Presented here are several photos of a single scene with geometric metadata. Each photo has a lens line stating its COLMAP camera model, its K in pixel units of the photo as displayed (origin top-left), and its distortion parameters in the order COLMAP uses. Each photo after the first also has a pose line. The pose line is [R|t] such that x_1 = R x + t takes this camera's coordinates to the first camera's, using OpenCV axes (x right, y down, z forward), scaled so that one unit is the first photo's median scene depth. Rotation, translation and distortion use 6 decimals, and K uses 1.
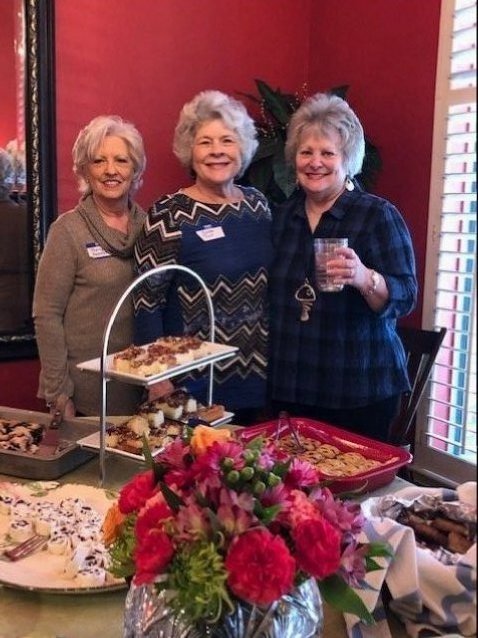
lens RADIAL K [[718.0, 0, 239.0], [0, 718.0, 319.0], [0, 0, 1]] dist [0.002134, 0.001276]
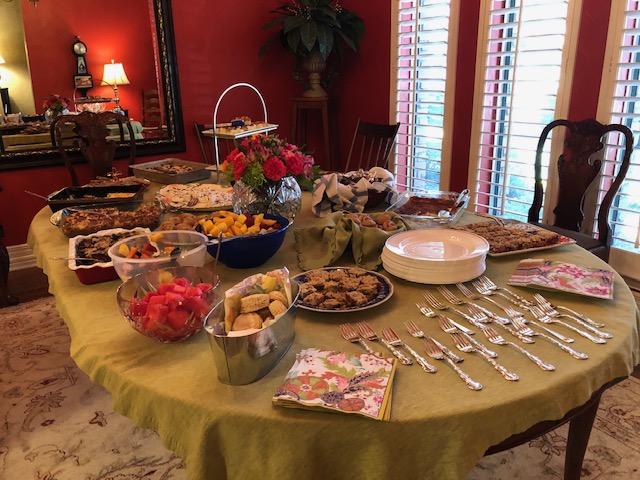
lens RADIAL K [[524.4, 0, 320.0], [0, 524.4, 240.0], [0, 0, 1]] dist [0.007474, 0.002168]
pose [[0.998942, -0.037221, 0.027019, 0.075822], [0.031901, 0.983883, 0.175946, 0.121438], [-0.033132, -0.174897, 0.984029, -0.637972]]
